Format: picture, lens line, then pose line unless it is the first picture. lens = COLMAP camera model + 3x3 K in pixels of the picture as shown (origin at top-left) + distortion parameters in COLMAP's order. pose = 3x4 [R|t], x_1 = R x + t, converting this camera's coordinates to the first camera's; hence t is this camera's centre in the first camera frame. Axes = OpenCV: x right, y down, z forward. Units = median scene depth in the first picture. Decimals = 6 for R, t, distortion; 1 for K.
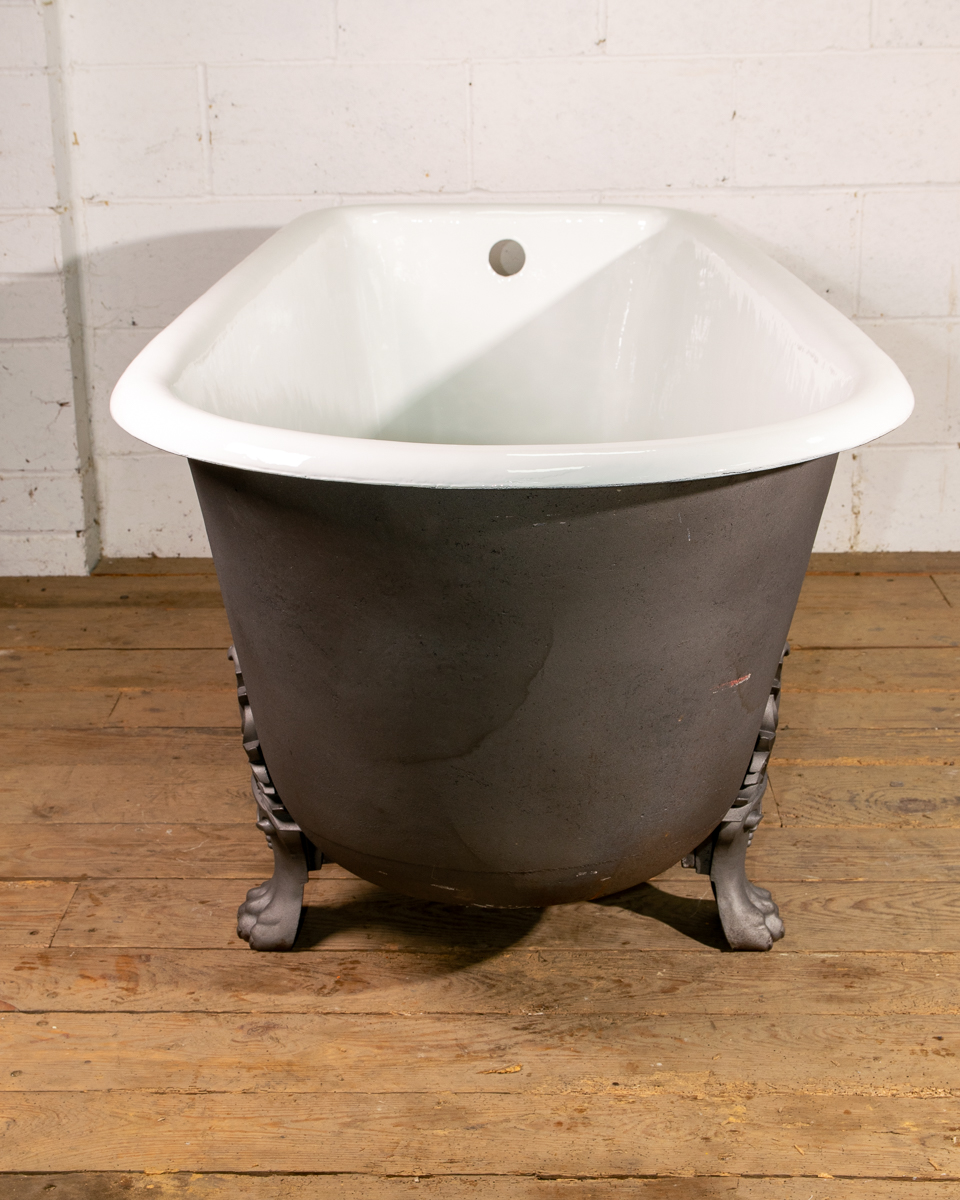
lens RADIAL K [[2153.9, 0, 485.4], [0, 2153.9, 605.2], [0, 0, 1]] dist [0.038688, 0.210942]
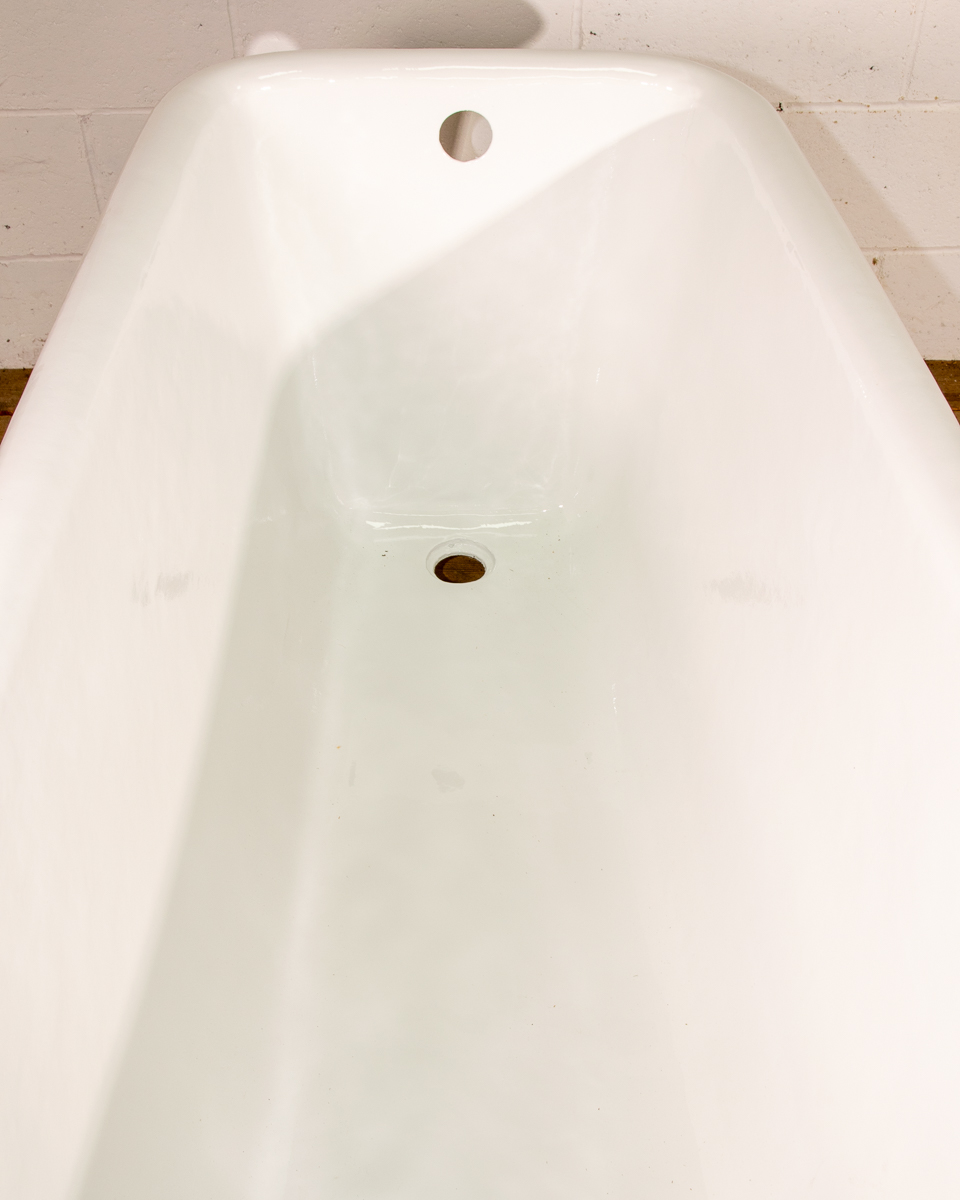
lens RADIAL K [[1514.3, 0, 480.0], [0, 1514.3, 600.0], [0, 0, 1]] dist [-0.042973, 0.137628]
pose [[0.999144, -0.016445, 0.037946, -0.008654], [-0.001735, 0.900070, 0.435742, -0.326326], [-0.041320, -0.435435, 0.899271, 0.679571]]
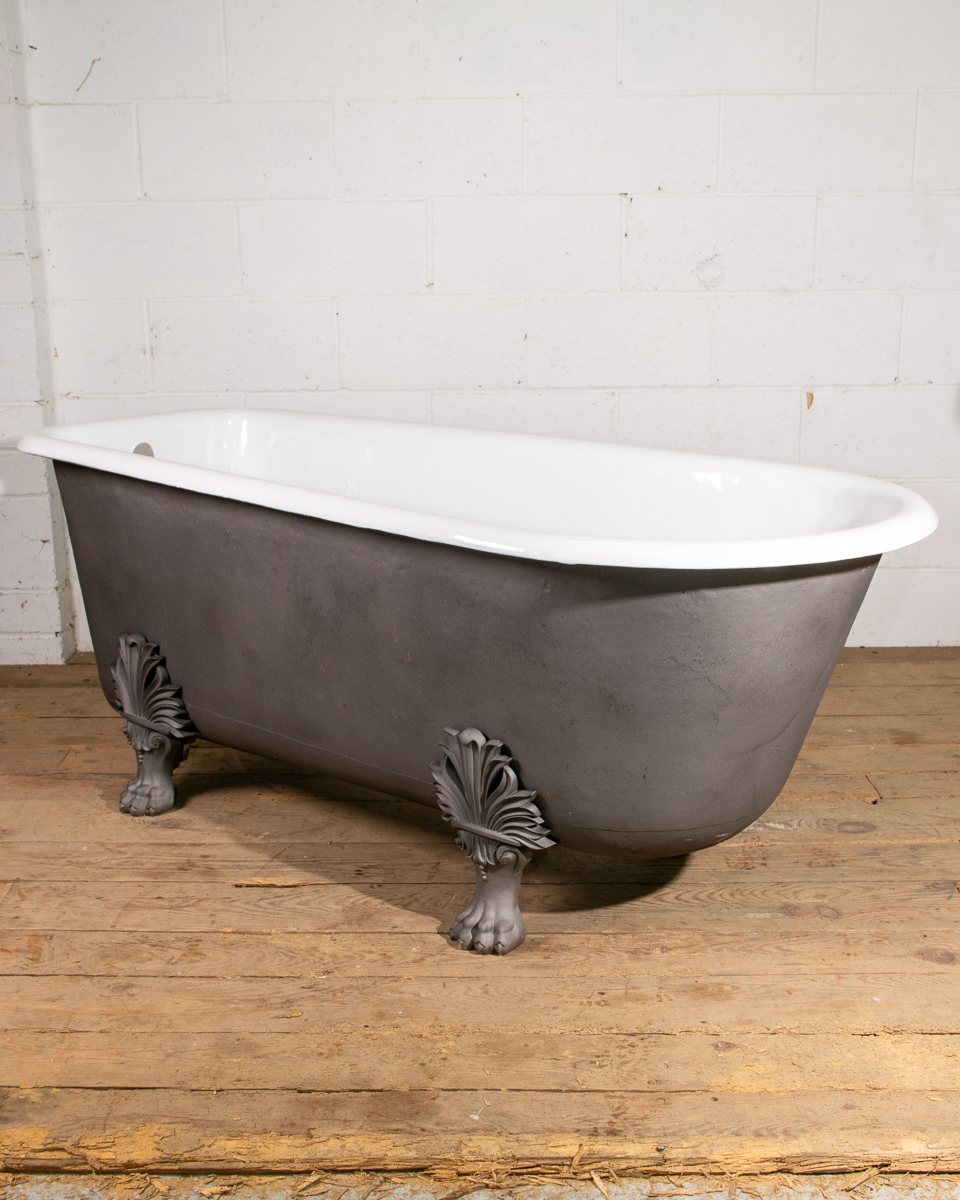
lens RADIAL K [[1584.1, 0, 468.8], [0, 1584.1, 651.6], [0, 0, 1]] dist [-0.051456, 0.170392]
pose [[0.999897, 0.002294, 0.014165, 0.097665], [-0.001972, 0.999740, -0.022699, 0.000927], [-0.014213, 0.022669, 0.999642, -0.030541]]
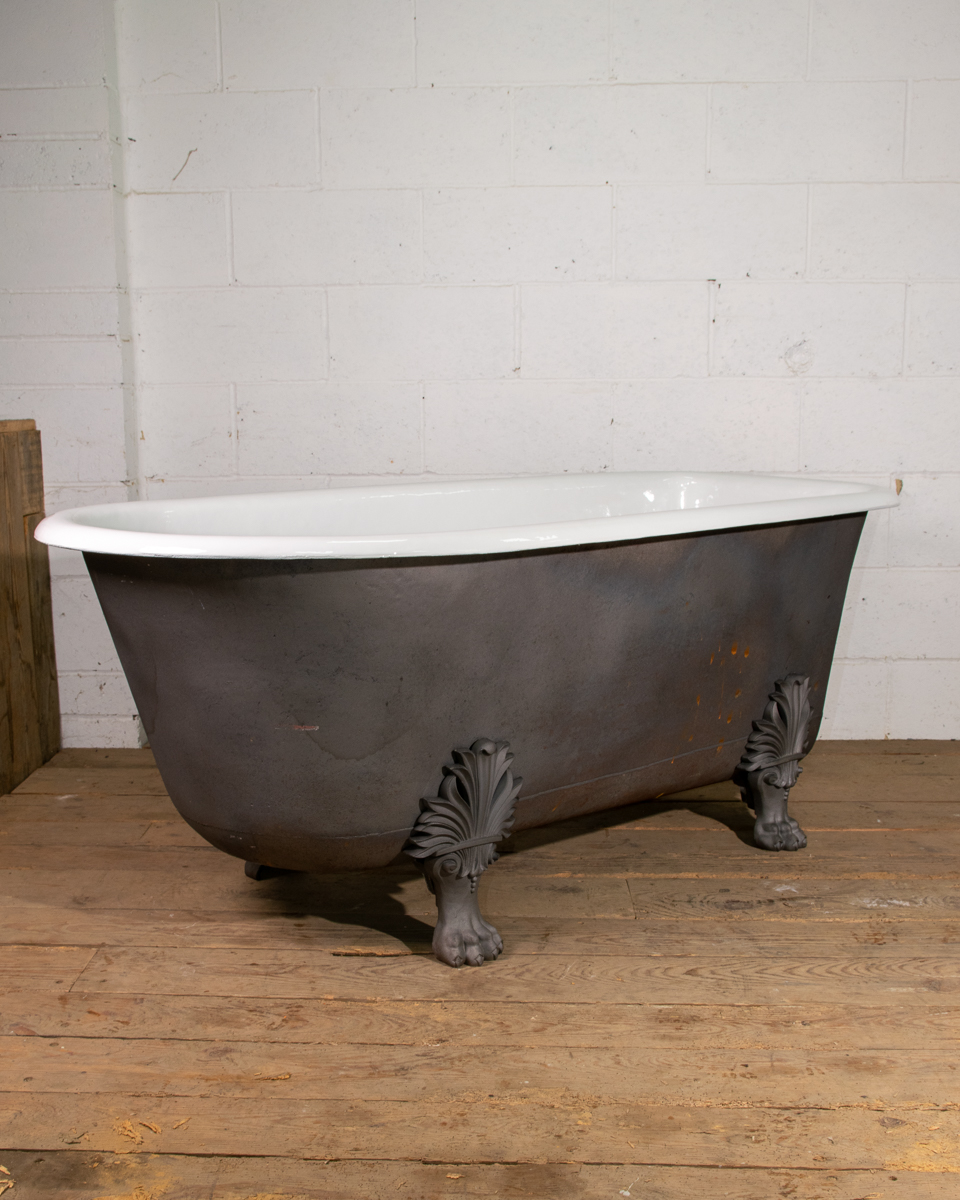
lens RADIAL K [[1505.9, 0, 448.0], [0, 1505.9, 664.2], [0, 0, 1]] dist [-0.065152, 0.127529]
pose [[0.999808, 0.011960, -0.015540, 0.039756], [-0.013627, 0.993618, -0.111974, 0.059175], [0.014102, 0.112165, 0.993590, 0.078918]]
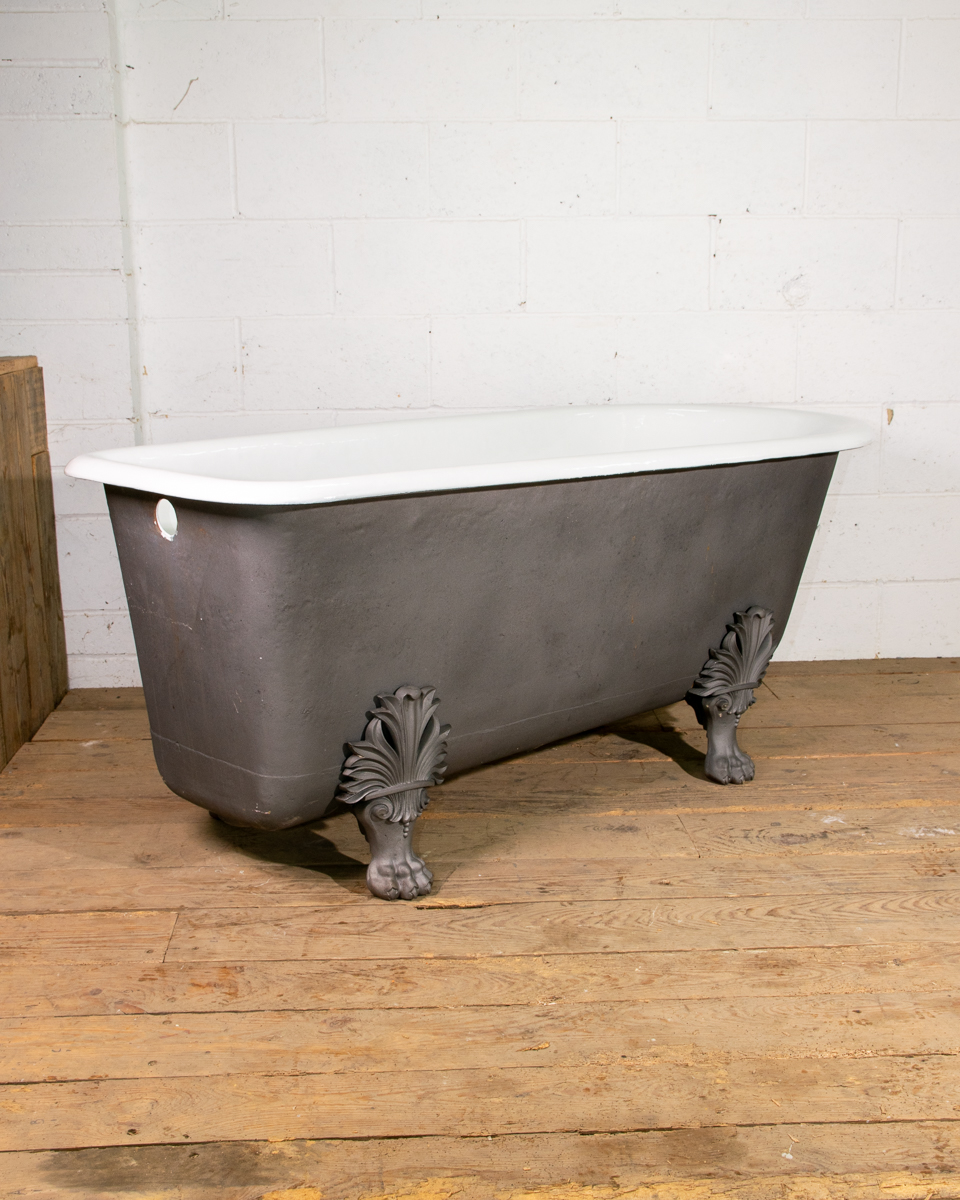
lens RADIAL K [[1463.6, 0, 480.0], [0, 1463.6, 600.0], [0, 0, 1]] dist [-0.049829, 0.148498]
pose [[0.996556, -0.008924, 0.082436, -0.082959], [0.015756, 0.996458, -0.082606, 0.017620], [-0.081407, 0.083620, 0.993167, 0.102324]]
